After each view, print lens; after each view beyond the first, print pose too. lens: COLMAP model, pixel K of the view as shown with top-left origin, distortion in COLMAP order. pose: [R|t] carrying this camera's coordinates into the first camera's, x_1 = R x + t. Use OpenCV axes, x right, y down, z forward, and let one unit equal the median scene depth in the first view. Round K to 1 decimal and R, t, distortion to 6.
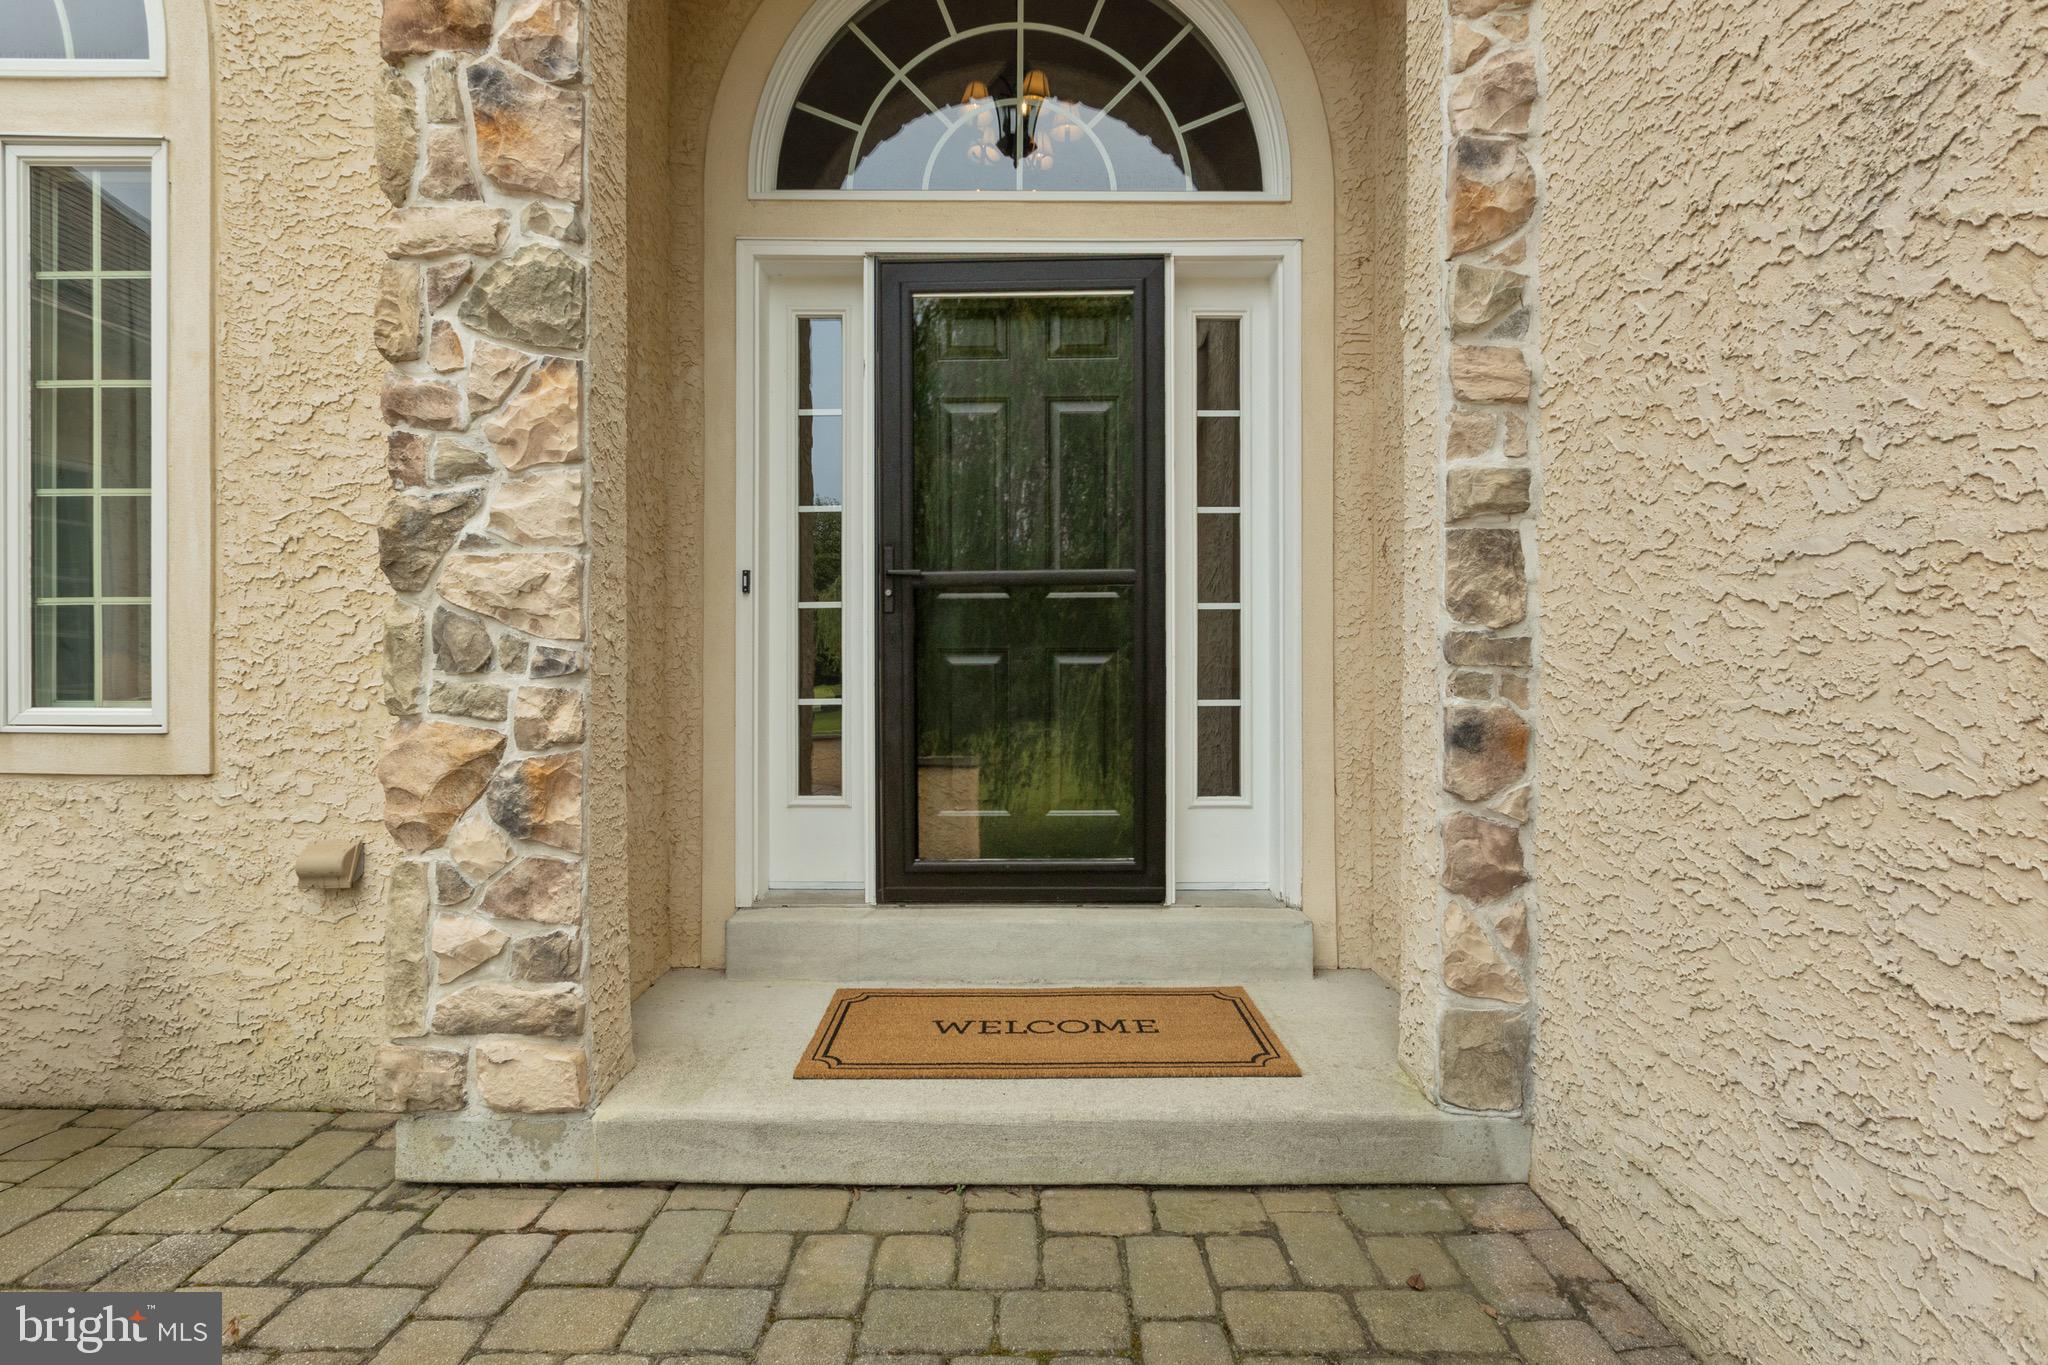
lens RADIAL K [[924.4, 0, 1034.9], [0, 924.4, 673.8], [0, 0, 1]] dist [-0.000577, 0.004028]
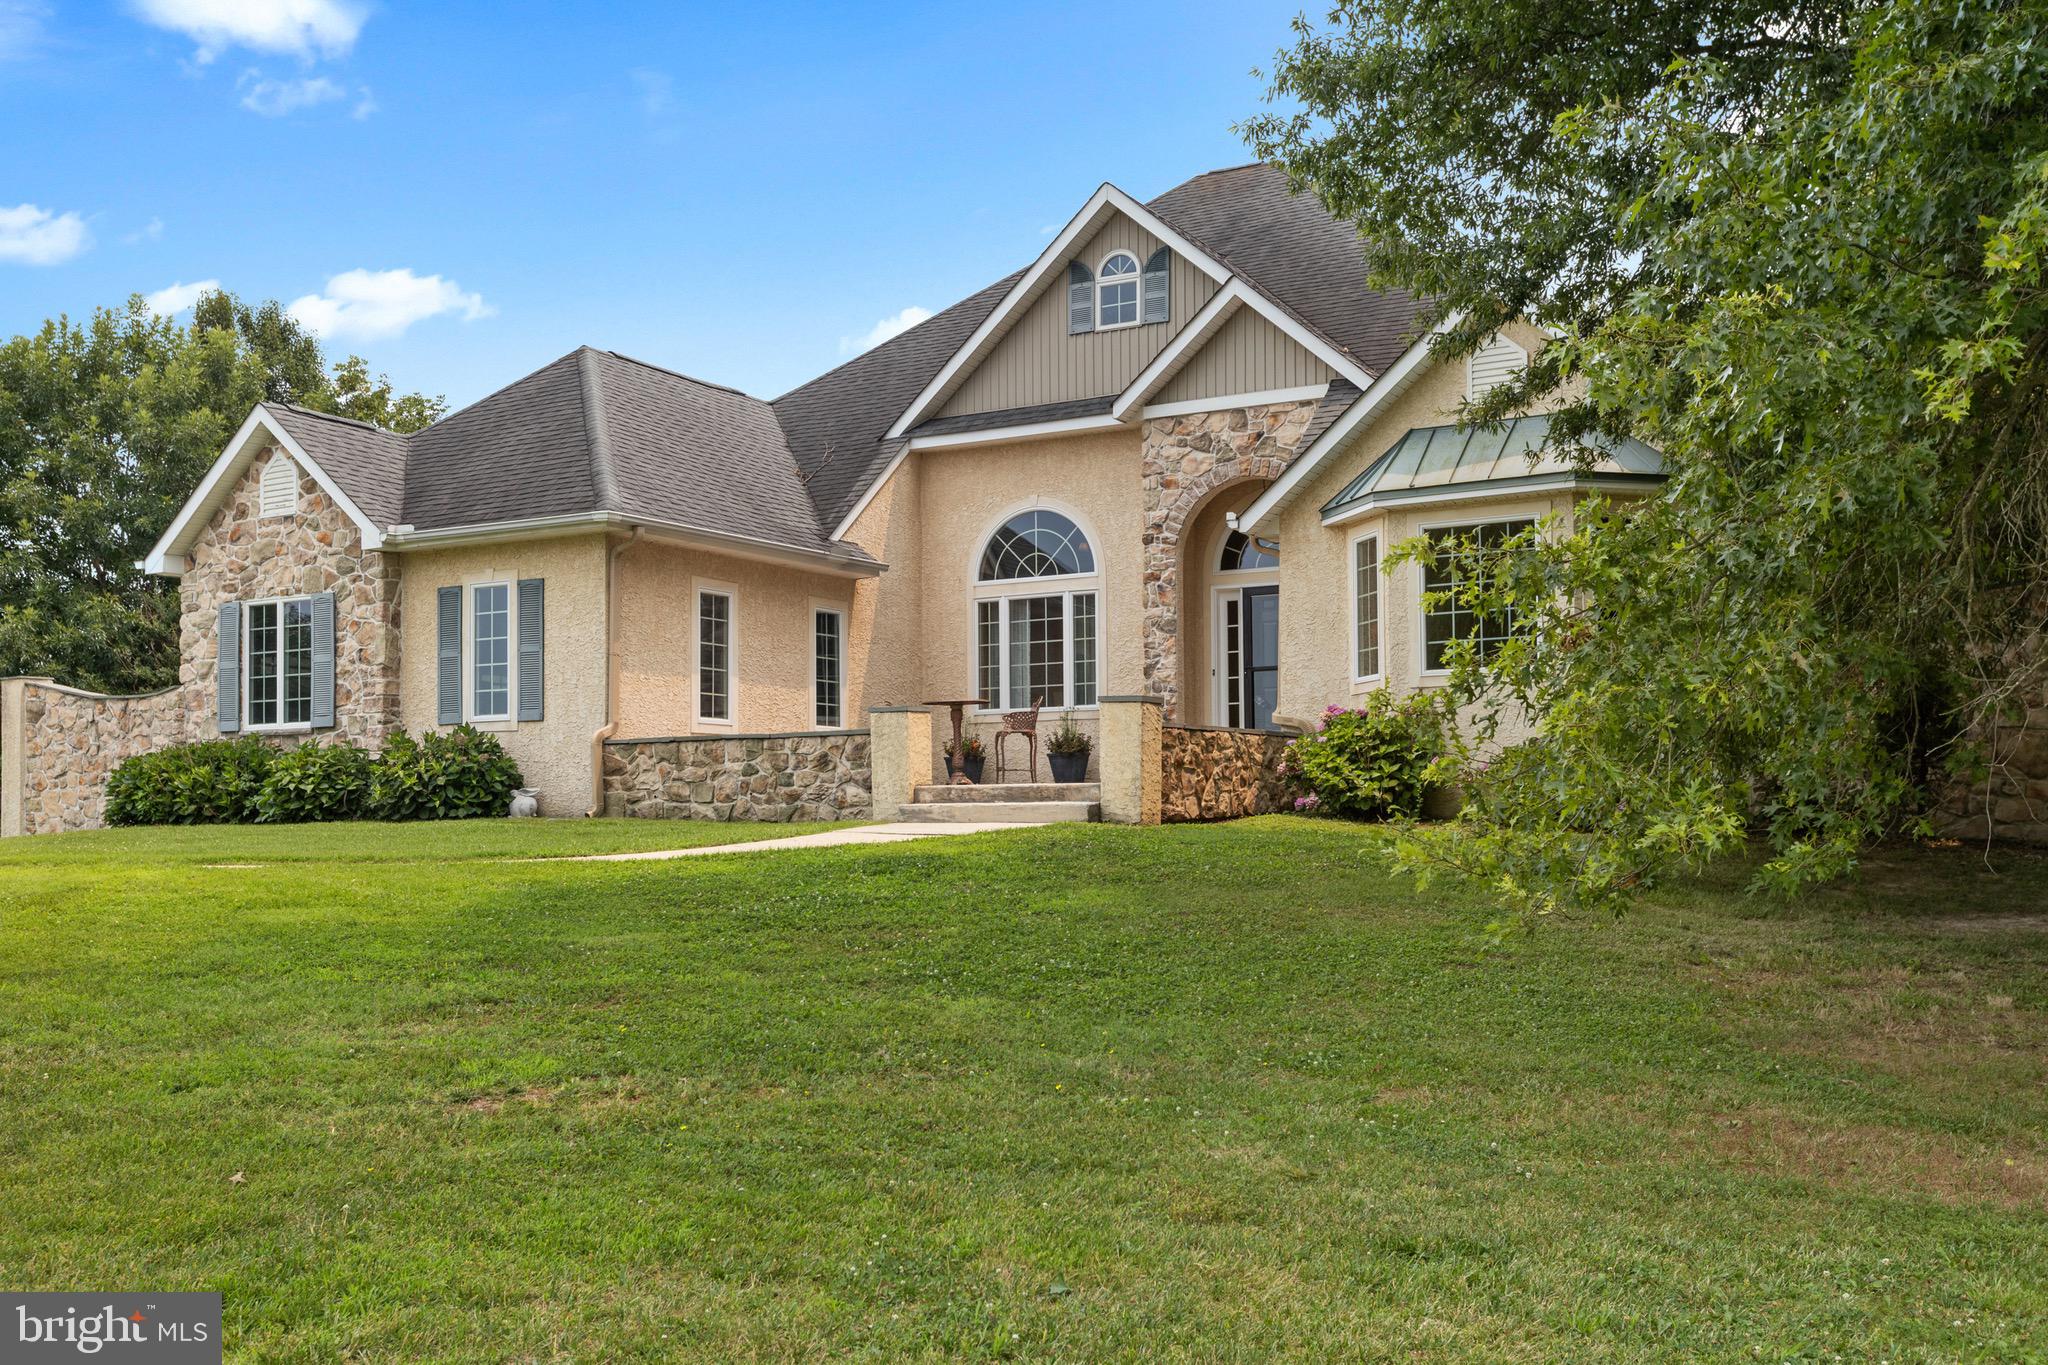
lens RADIAL K [[1944.2, 0, 988.1], [0, 1944.2, 795.0], [0, 0, 1]] dist [0.003298, 0.000000]
pose [[0.859021, -0.016907, -0.511662, 3.802890], [0.007445, 0.999761, -0.020536, 0.720172], [0.511887, 0.013832, 0.858942, -8.108015]]
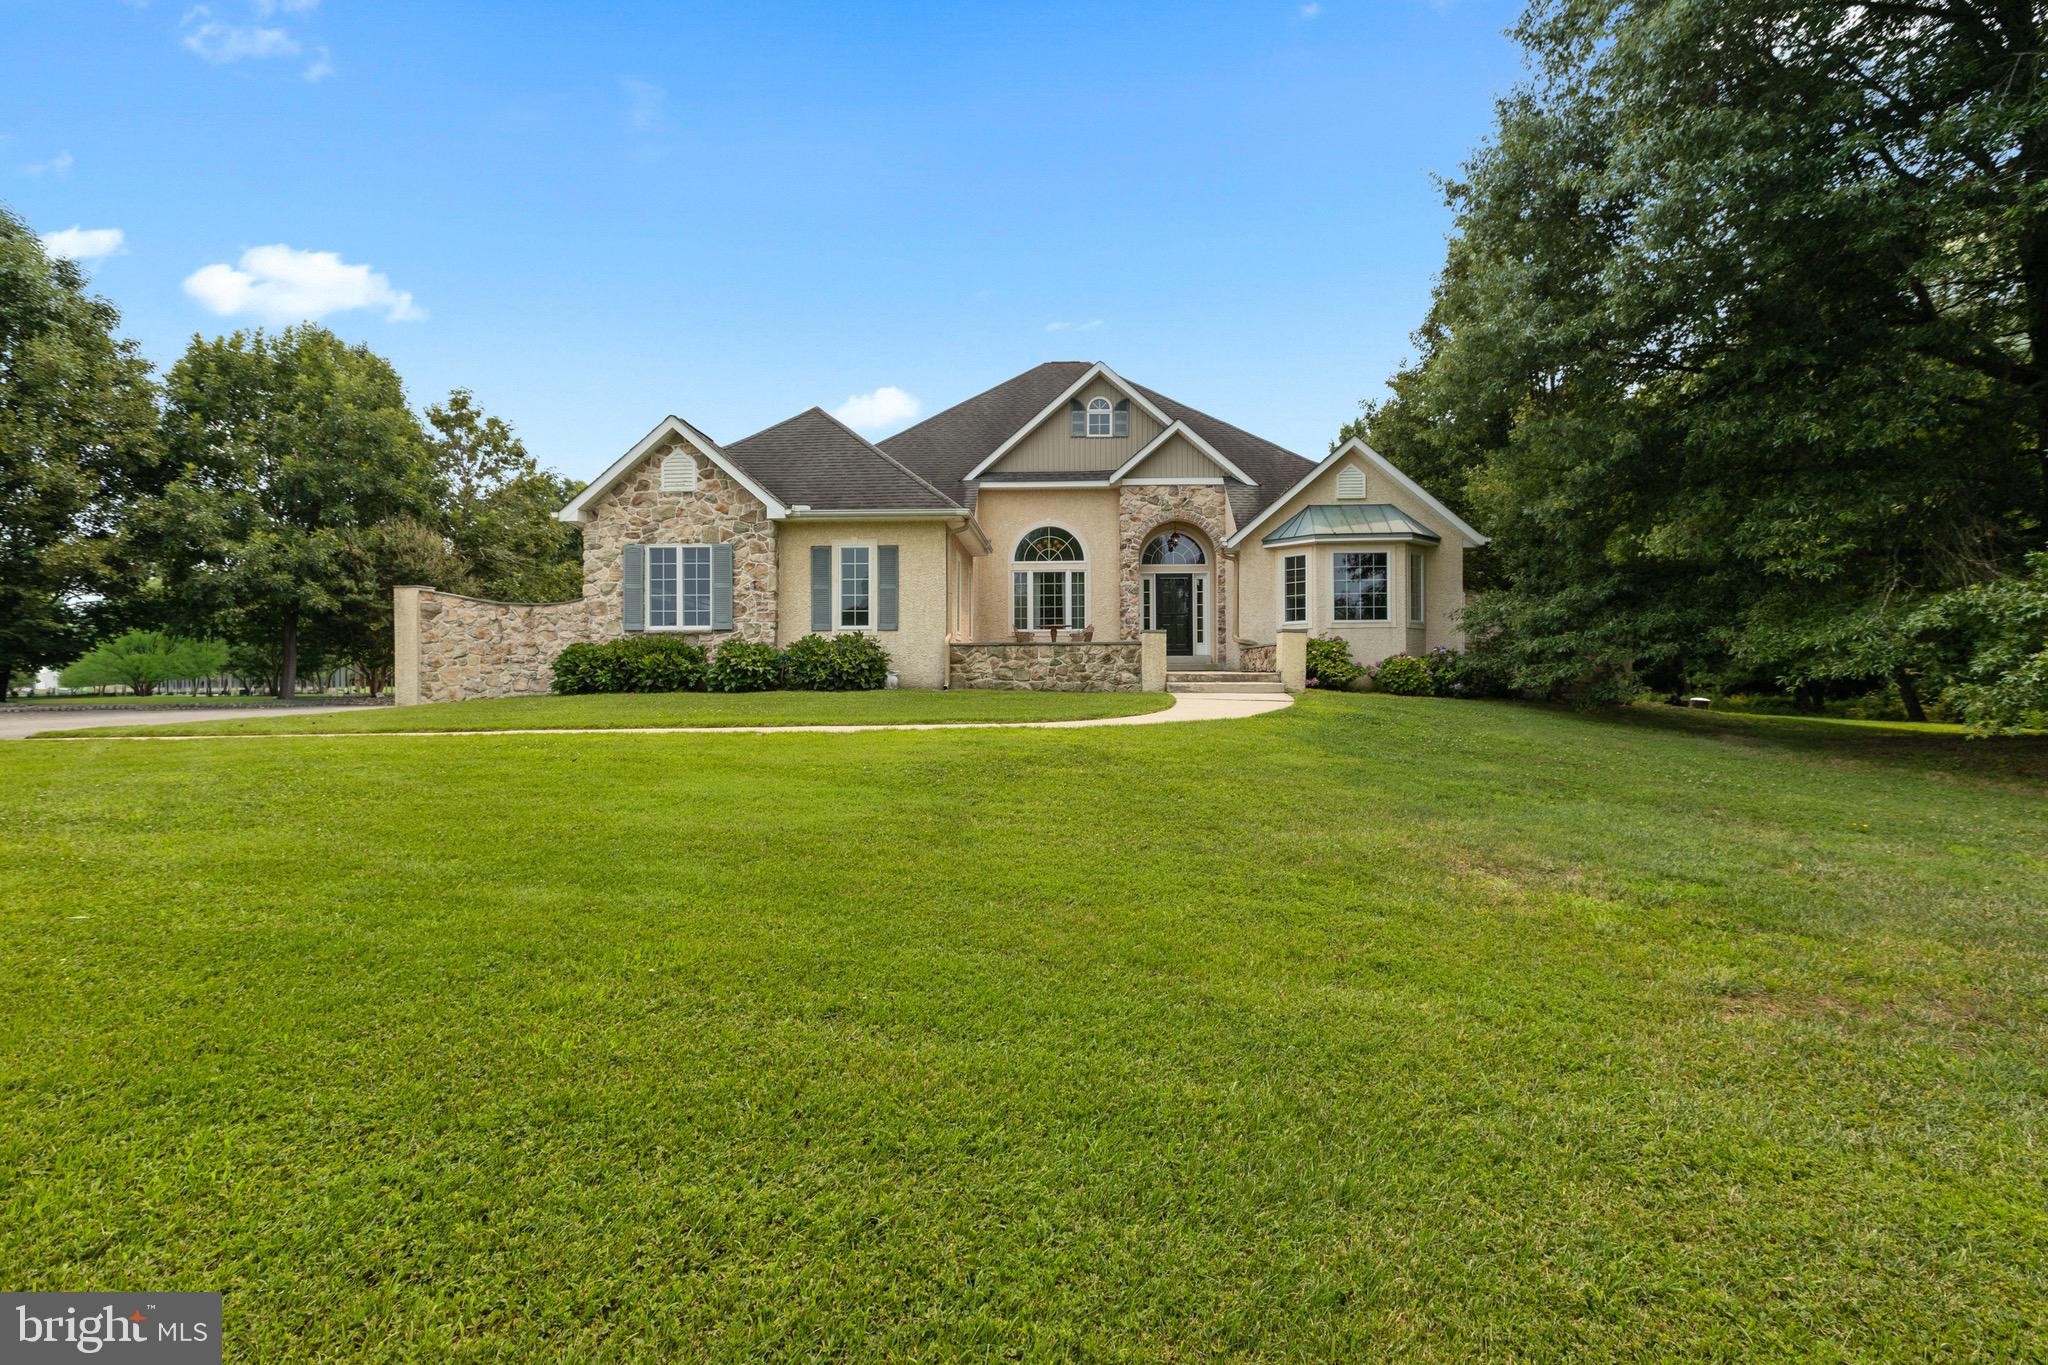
lens RADIAL K [[924.4, 0, 1024.2], [0, 924.4, 686.6], [0, 0, 1]] dist [-0.000577, 0.004028]
pose [[0.998712, -0.005980, -0.050379, -1.106236], [0.006088, 0.999979, 0.001997, 0.605821], [0.050366, -0.002301, 0.998728, -8.545700]]
